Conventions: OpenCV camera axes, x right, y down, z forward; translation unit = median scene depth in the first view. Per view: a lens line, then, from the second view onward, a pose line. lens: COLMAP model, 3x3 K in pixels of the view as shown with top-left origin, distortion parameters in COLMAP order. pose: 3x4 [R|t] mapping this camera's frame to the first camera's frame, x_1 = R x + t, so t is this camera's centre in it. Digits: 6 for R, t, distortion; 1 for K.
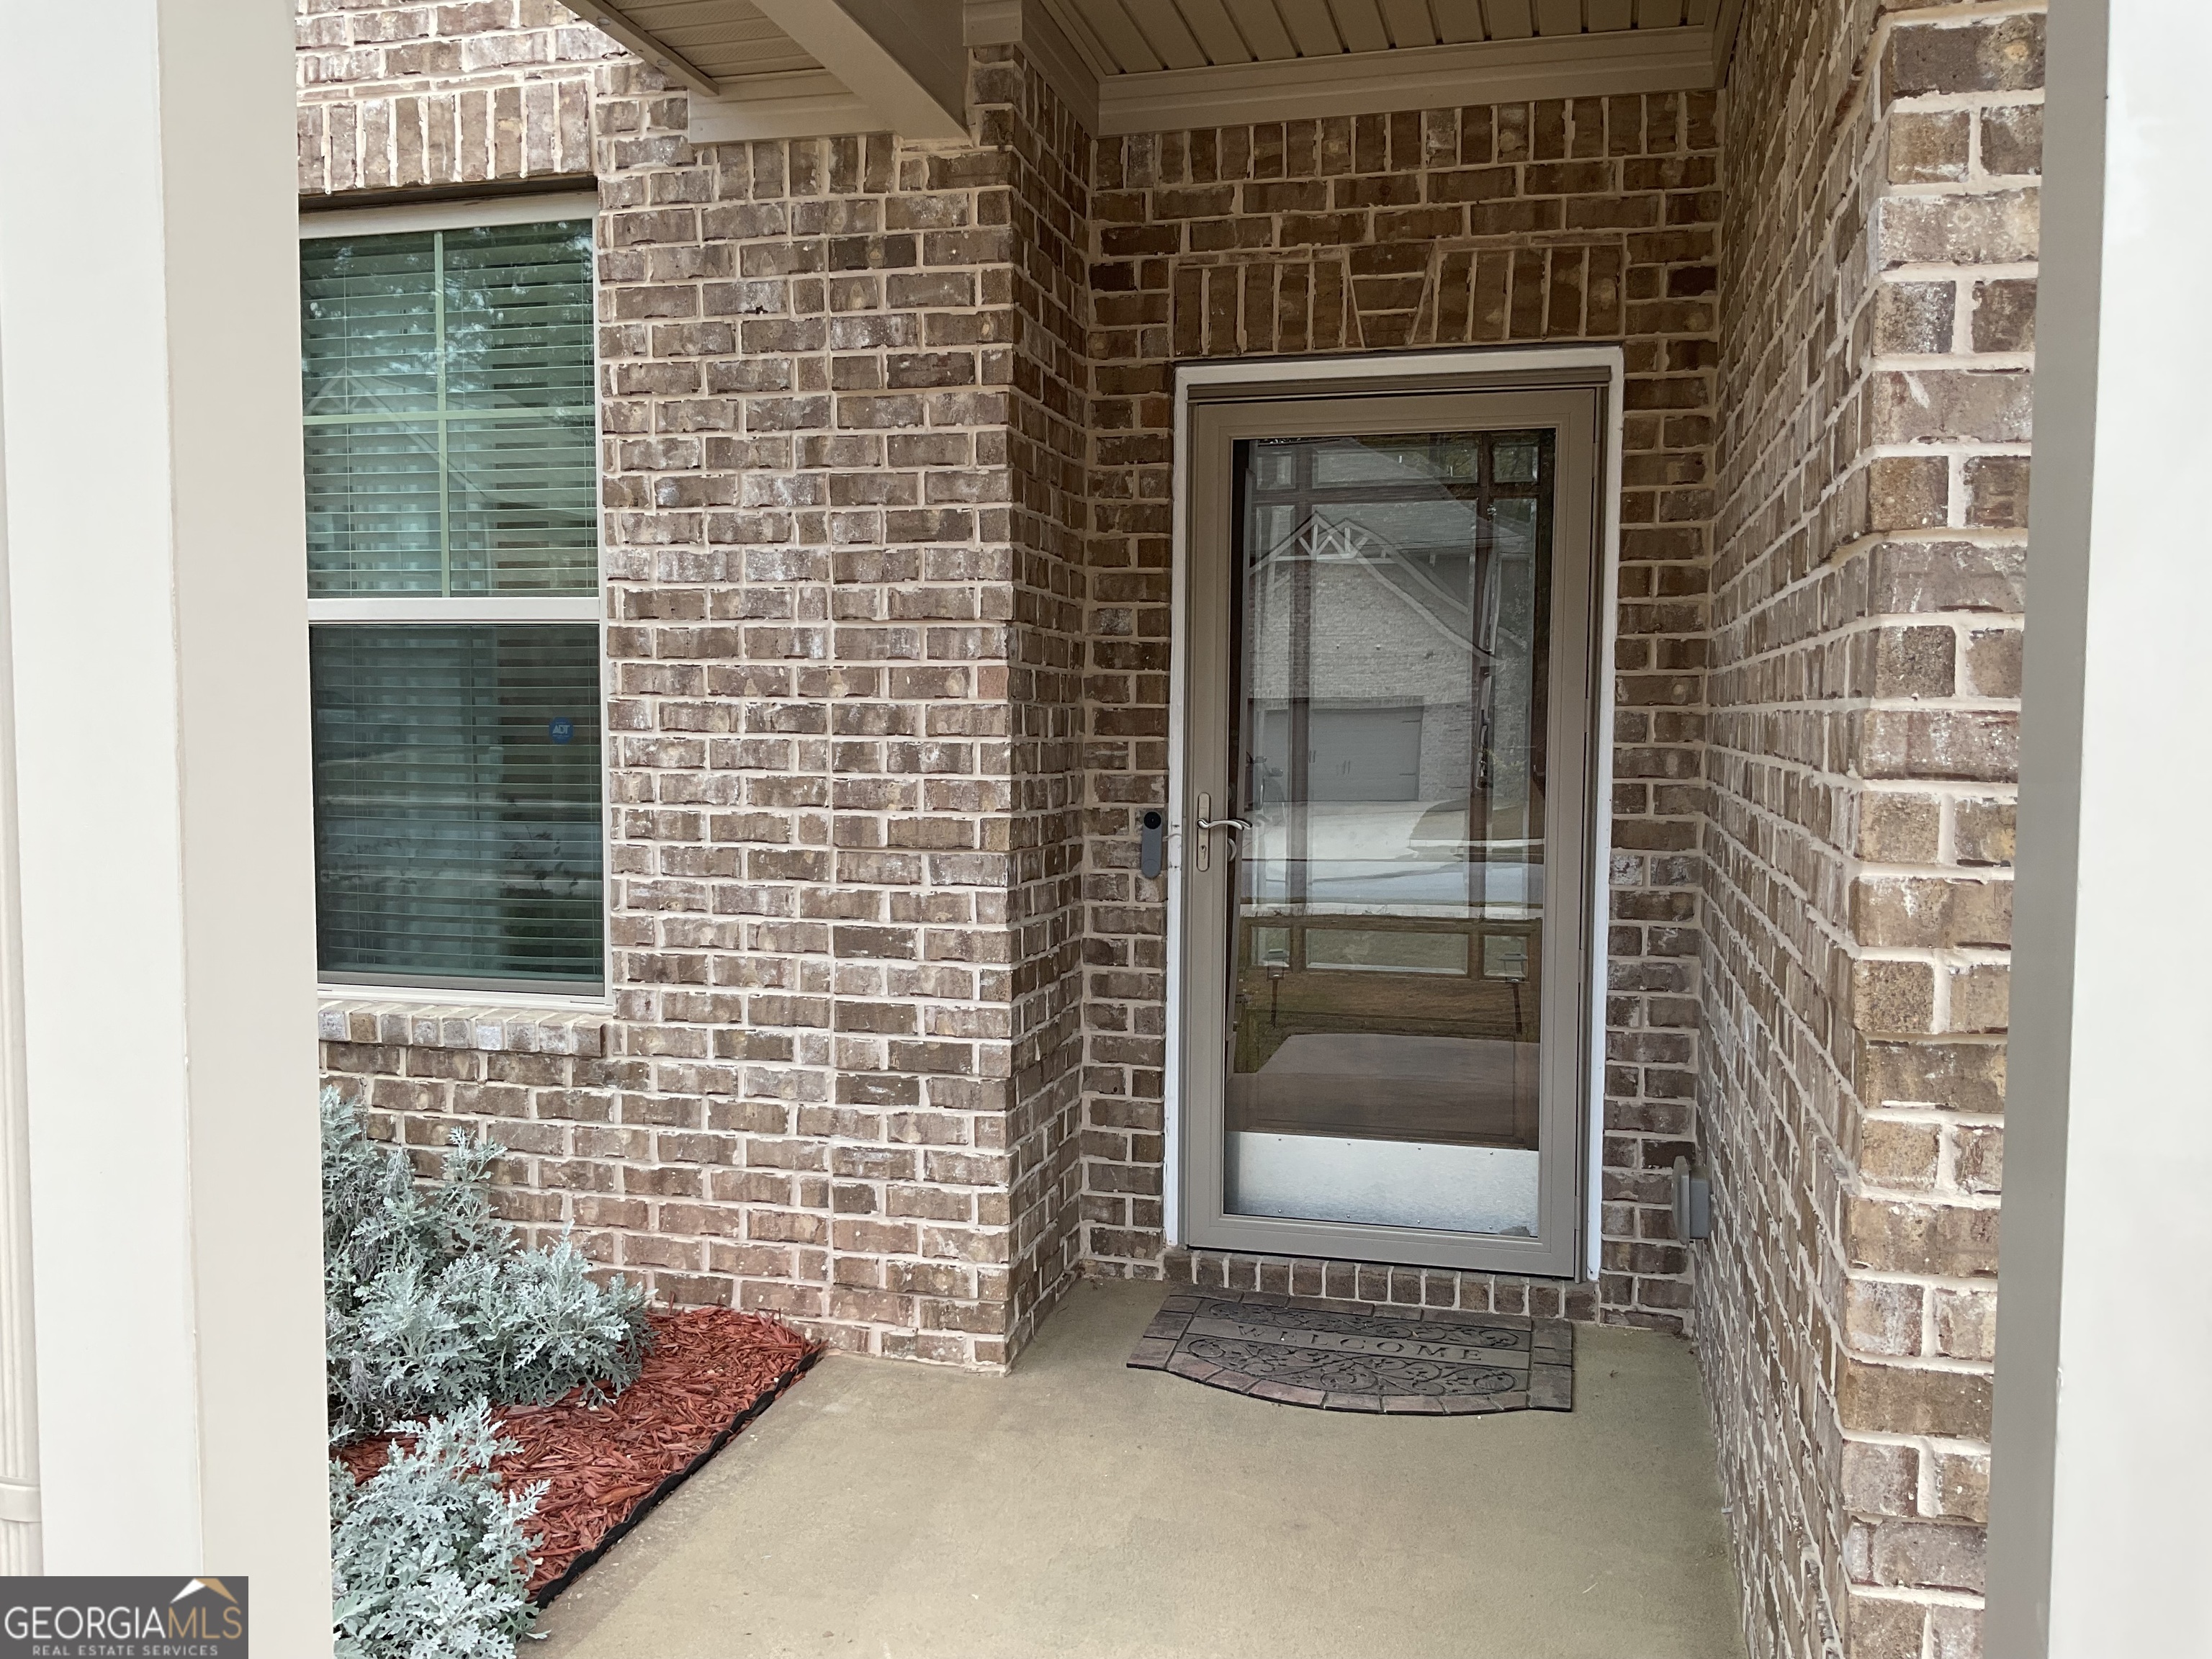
lens RADIAL K [[1806.5, 0, 1098.4], [0, 1806.5, 846.2], [0, 0, 1]] dist [0.102877, -0.202882]
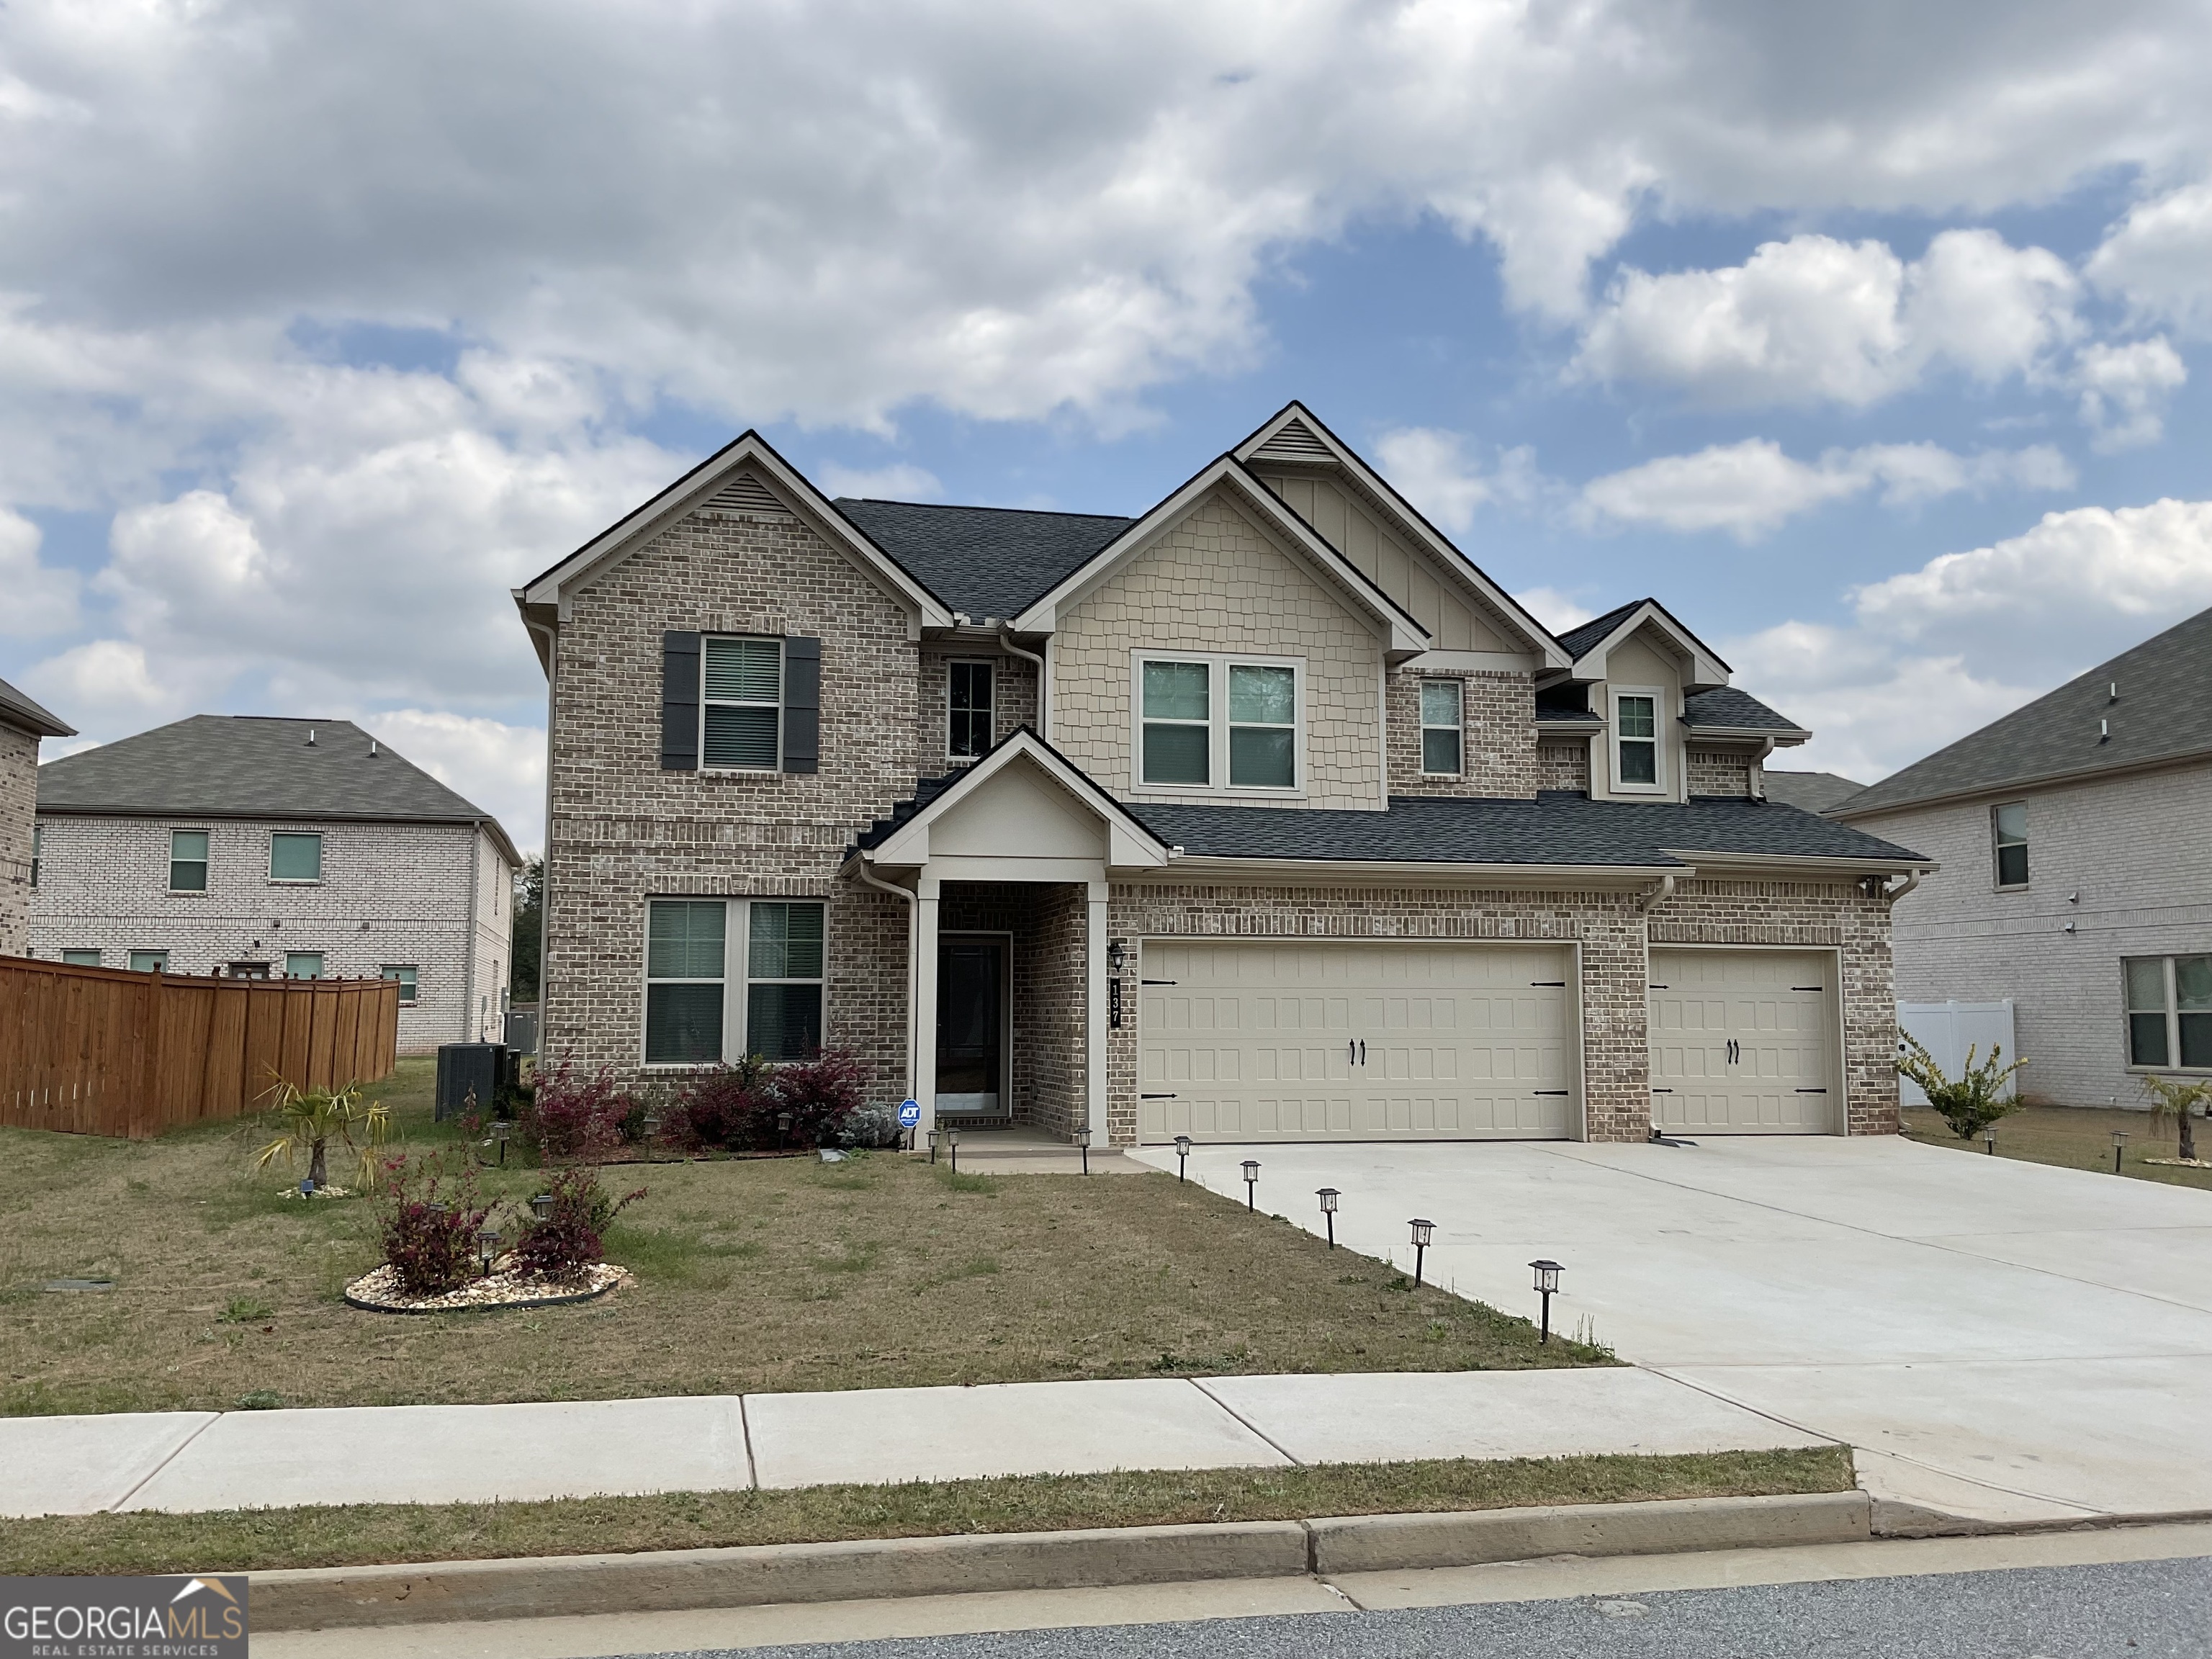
lens RADIAL K [[1806.5, 0, 1107.8], [0, 1806.5, 829.0], [0, 0, 1]] dist [0.102877, -0.202882]
pose [[0.884395, 0.042386, 0.464812, -1.924474], [0.037371, 0.986240, -0.161040, 0.285018], [-0.465242, 0.159793, 0.870641, -3.741388]]
